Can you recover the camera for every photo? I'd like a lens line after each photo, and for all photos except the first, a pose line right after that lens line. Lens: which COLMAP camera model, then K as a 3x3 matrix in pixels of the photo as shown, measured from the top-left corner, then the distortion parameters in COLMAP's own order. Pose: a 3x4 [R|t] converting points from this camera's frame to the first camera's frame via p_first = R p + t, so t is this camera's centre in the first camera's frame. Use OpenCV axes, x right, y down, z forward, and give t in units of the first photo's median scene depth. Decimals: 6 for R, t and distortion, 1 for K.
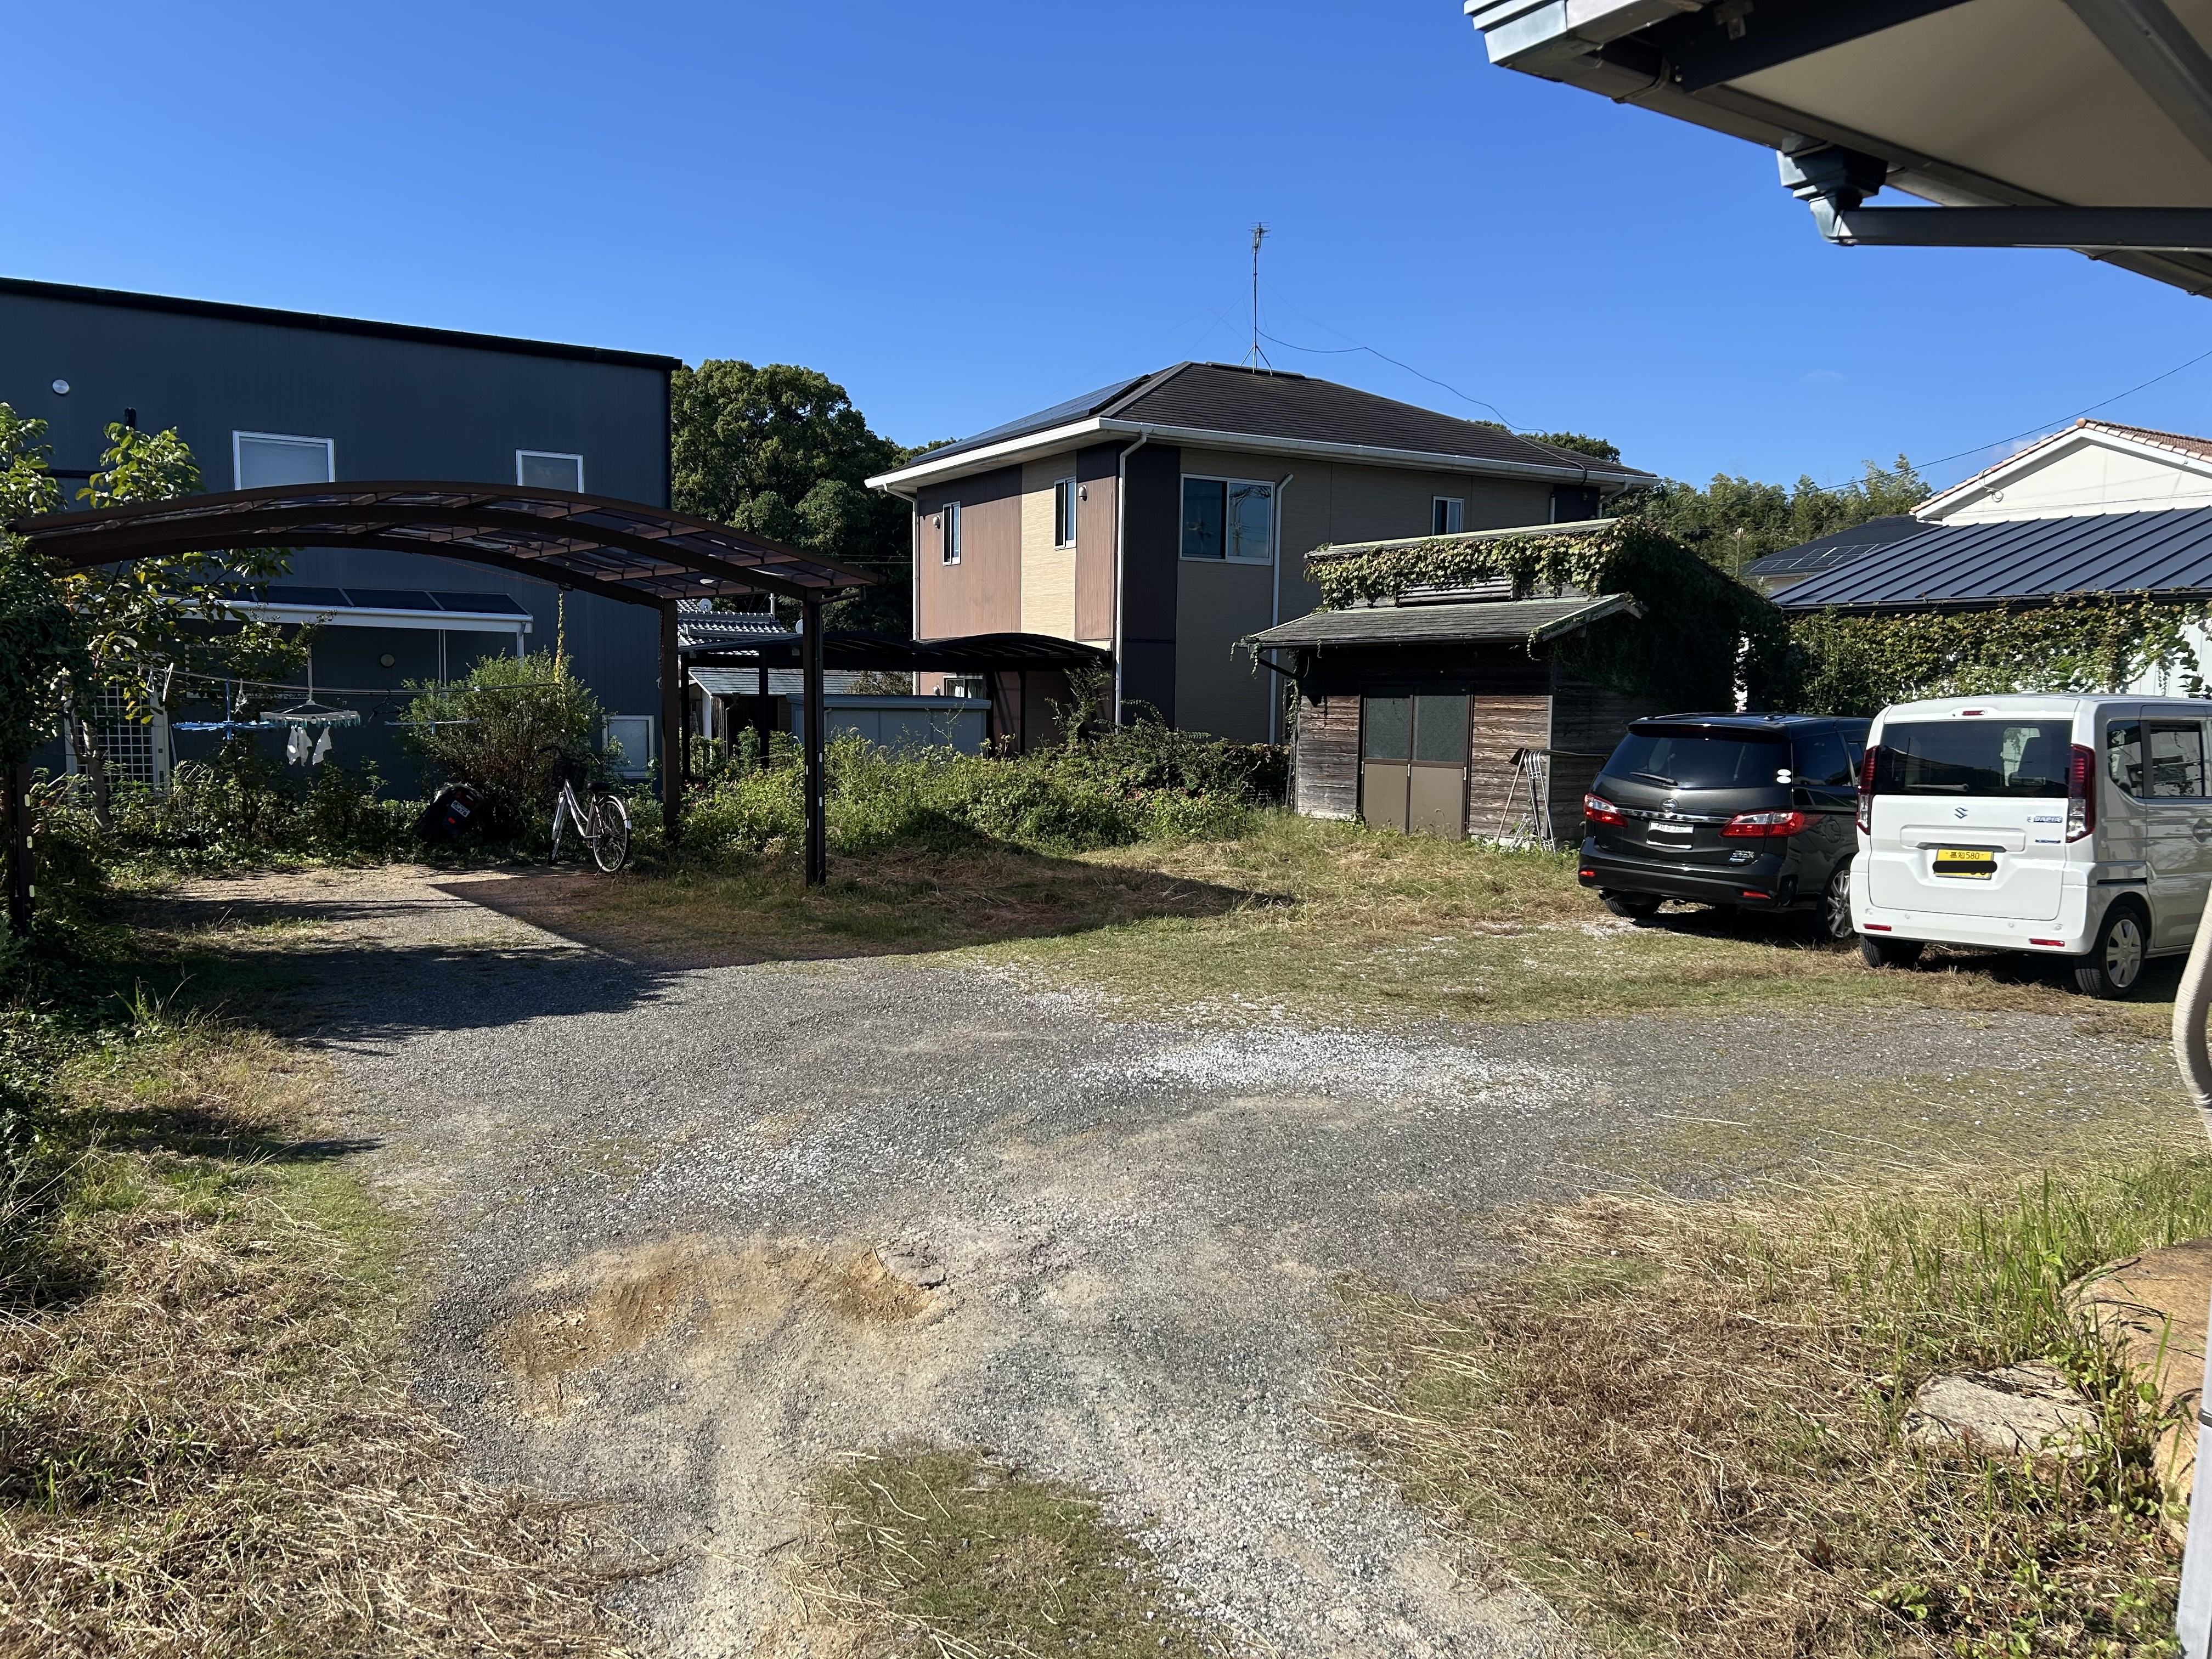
lens RADIAL K [[1660.4, 0, 1106.0], [0, 1660.4, 829.5], [0, 0, 1]] dist [0.023208, -0.004364]
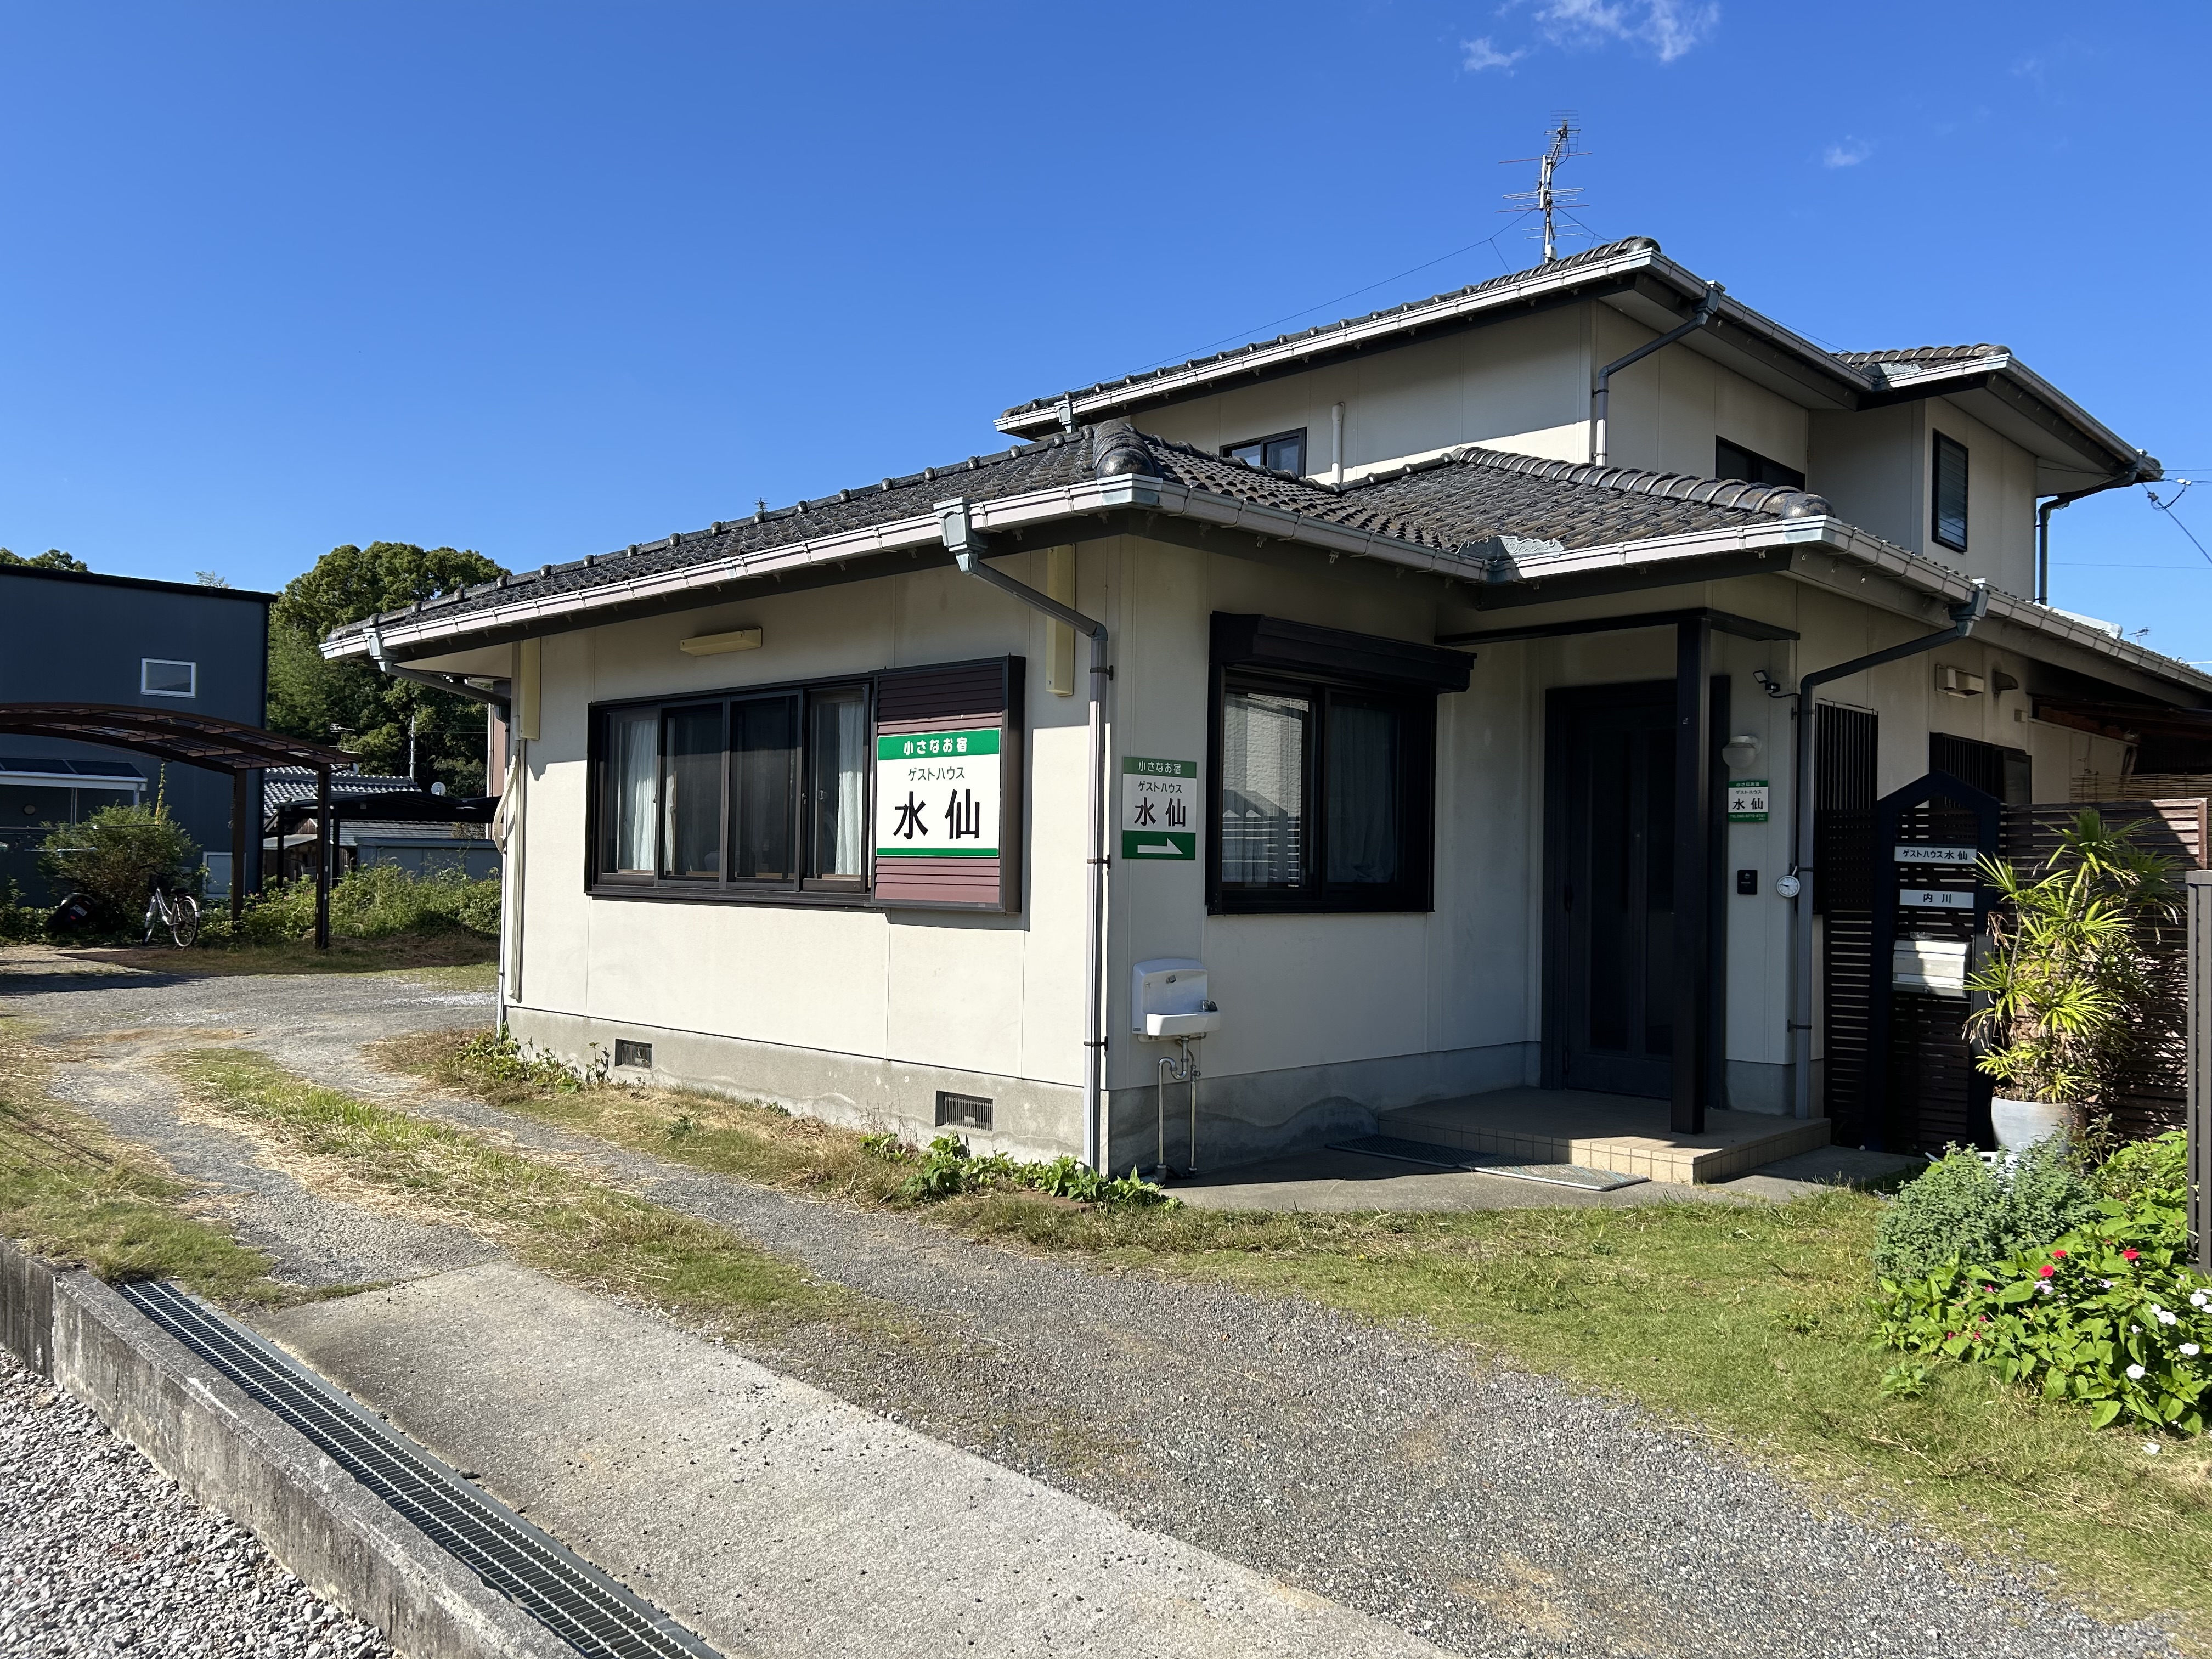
lens RADIAL K [[1573.2, 0, 1106.0], [0, 1573.2, 829.5], [0, 0, 1]] dist [0.006013, -0.001625]
pose [[0.981863, 0.003270, 0.189563, 0.218797], [0.014936, 0.995410, -0.094534, 0.058272], [-0.189002, 0.095650, 0.977307, -0.494721]]
